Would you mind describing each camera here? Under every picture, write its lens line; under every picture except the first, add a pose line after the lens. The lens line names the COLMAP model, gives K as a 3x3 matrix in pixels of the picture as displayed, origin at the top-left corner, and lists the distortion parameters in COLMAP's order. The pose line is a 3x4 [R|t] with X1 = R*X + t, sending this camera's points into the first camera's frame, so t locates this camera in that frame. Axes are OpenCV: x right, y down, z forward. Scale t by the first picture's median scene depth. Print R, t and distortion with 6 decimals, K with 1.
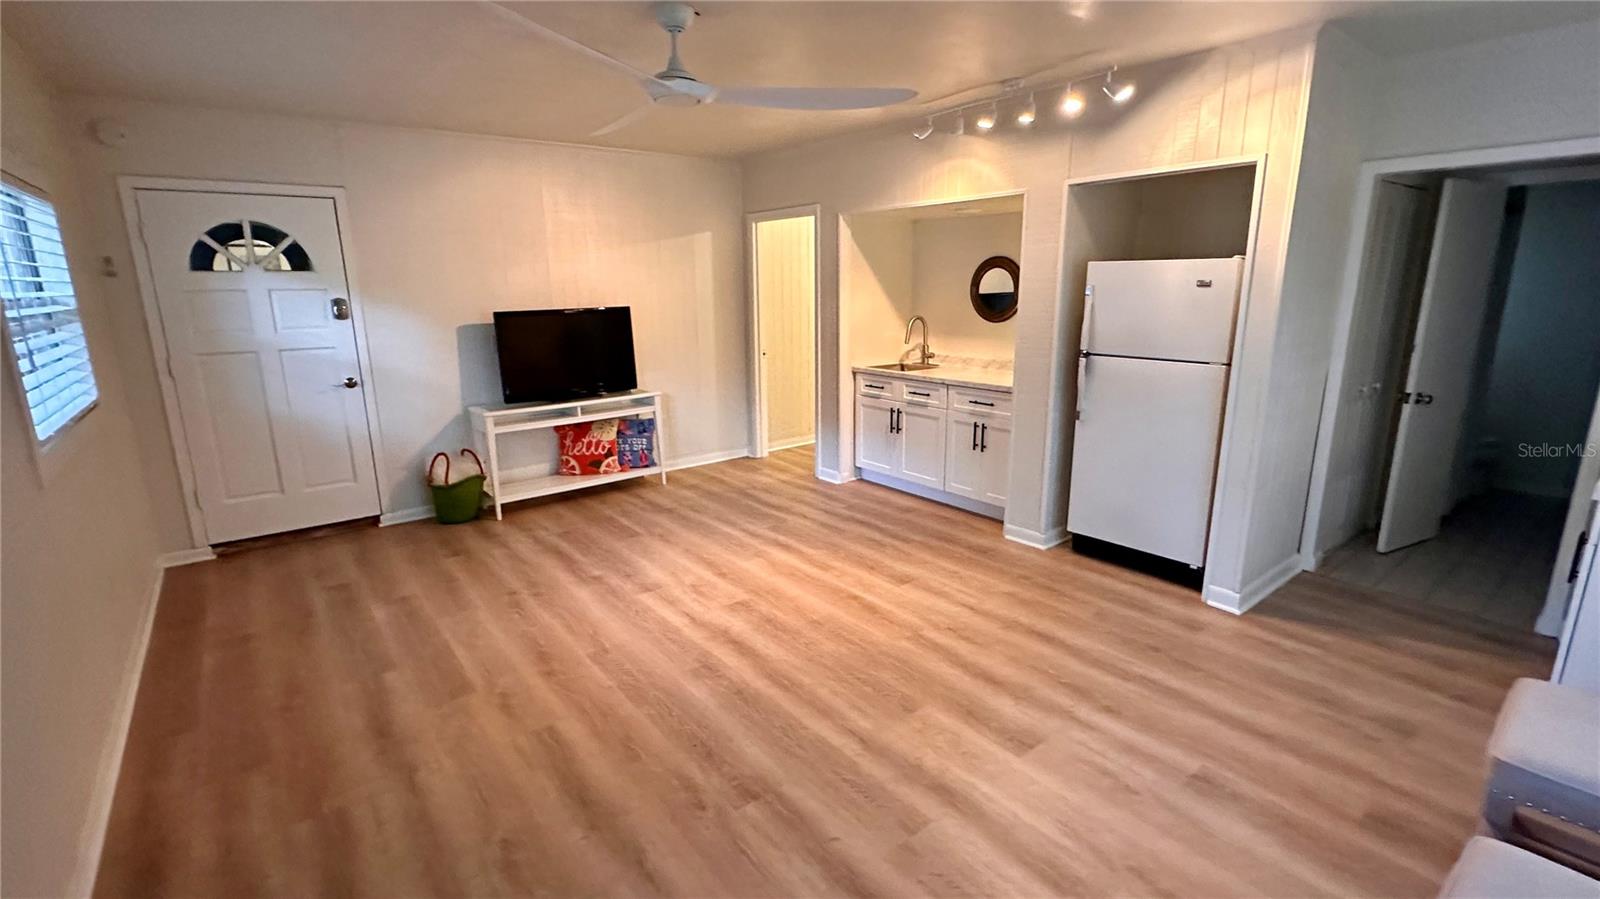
lens RADIAL K [[717.7, 0, 800.0], [0, 717.7, 449.5], [0, 0, 1]] dist [-0.003869, 0.000095]
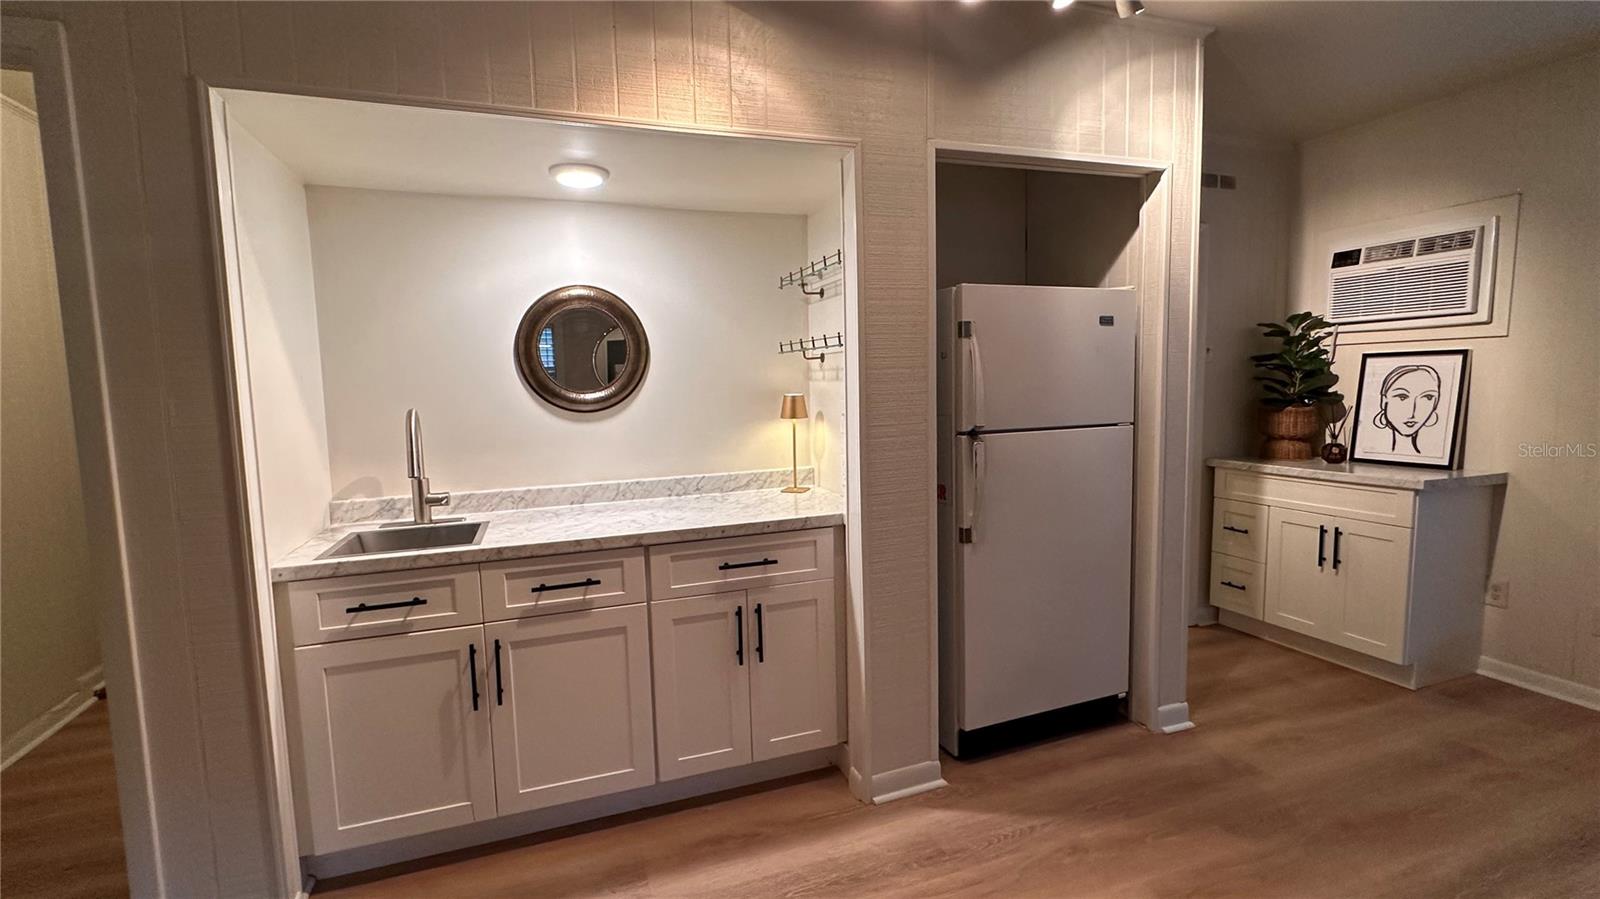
lens RADIAL K [[717.7, 0, 800.0], [0, 717.7, 449.5], [0, 0, 1]] dist [-0.003869, 0.000095]
pose [[0.309208, -0.085658, 0.947129, -0.212185], [0.242848, 0.970028, 0.008447, -0.152630], [-0.919465, 0.227396, 0.320742, 0.897816]]
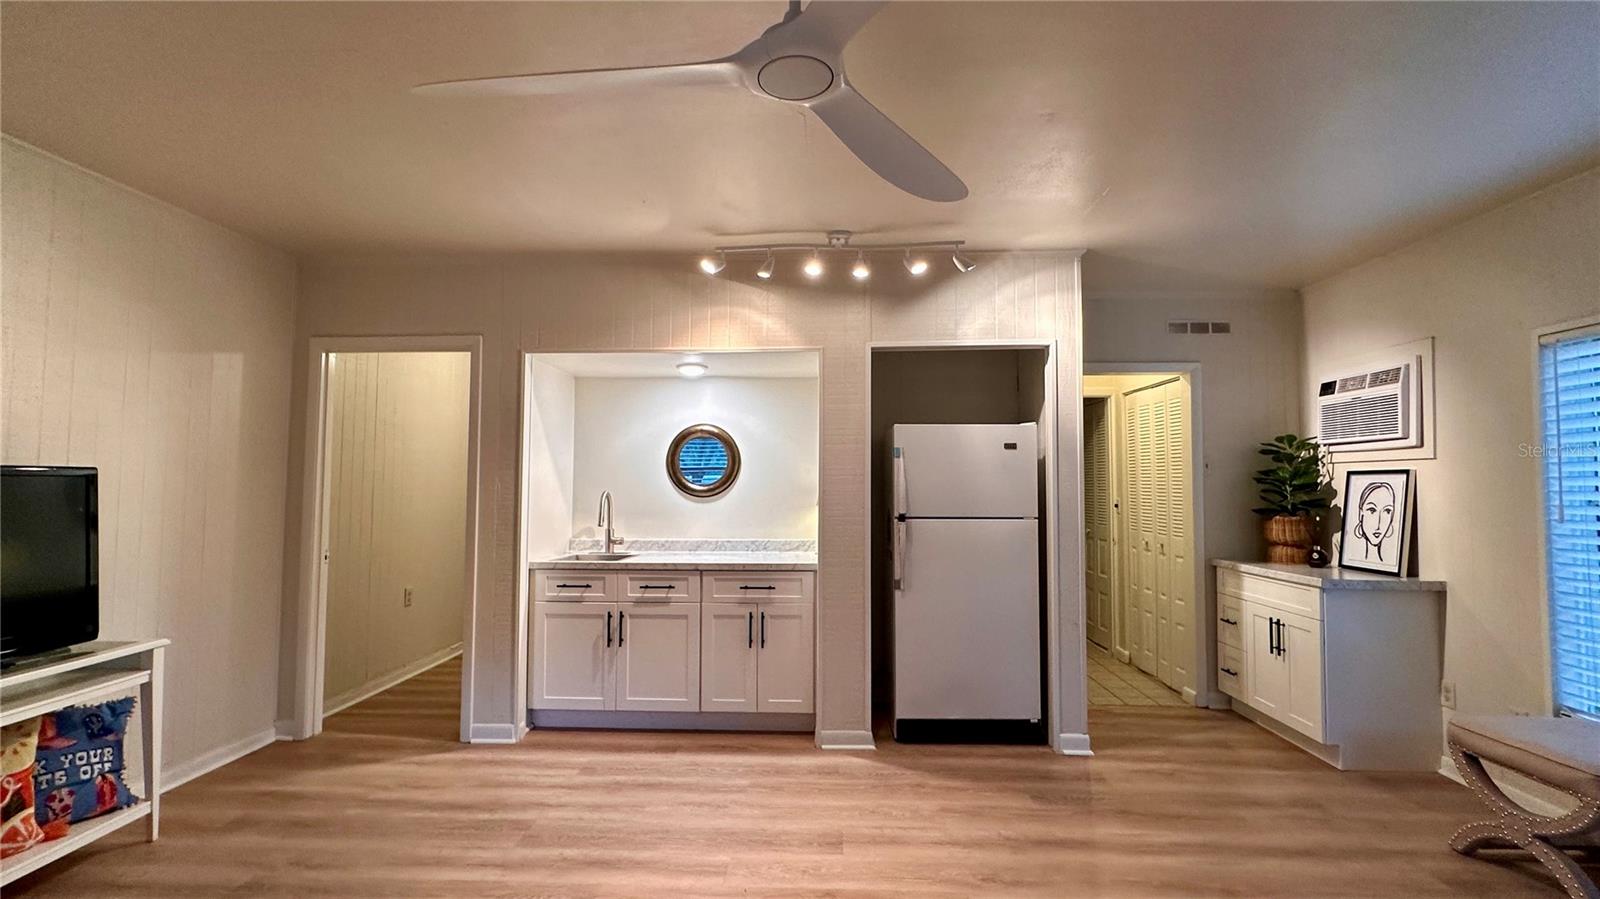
lens RADIAL K [[717.7, 0, 800.0], [0, 717.7, 449.5], [0, 0, 1]] dist [-0.003869, 0.000095]
pose [[0.652571, 0.050857, 0.756019, -0.393435], [0.166963, 0.963571, -0.208937, -0.041605], [-0.739104, 0.262573, 0.620307, 0.461702]]
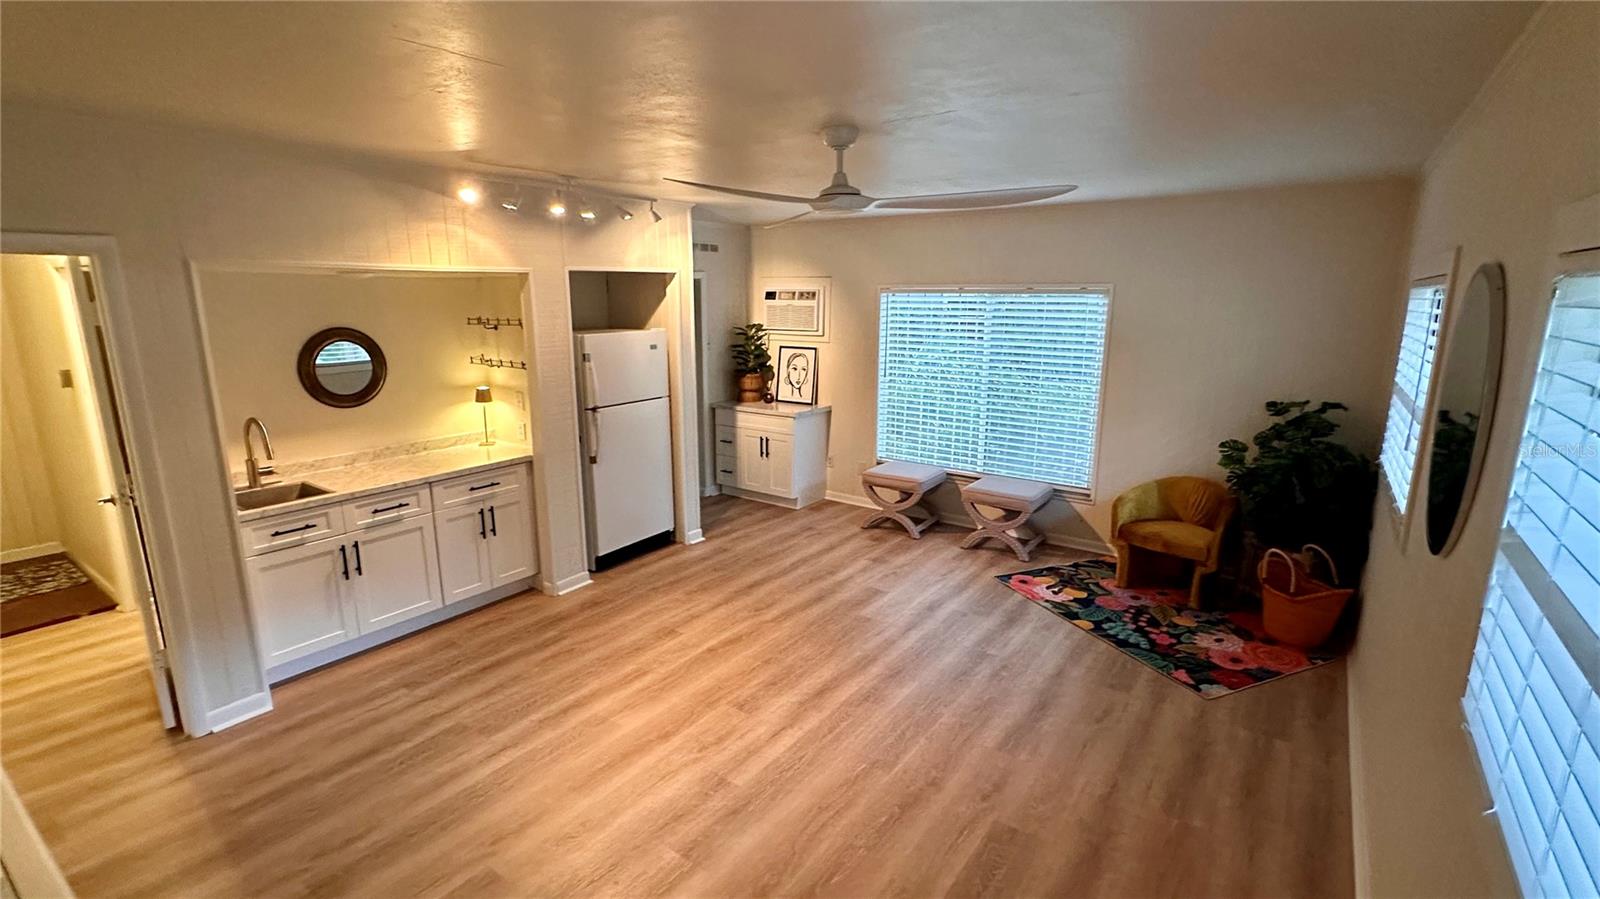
lens RADIAL K [[717.7, 0, 800.0], [0, 717.7, 449.5], [0, 0, 1]] dist [-0.003869, 0.000095]
pose [[-0.274692, -0.194570, 0.941640, -0.815813], [0.227292, 0.938419, 0.260209, -0.291117], [-0.934282, 0.285505, -0.213552, 0.907606]]
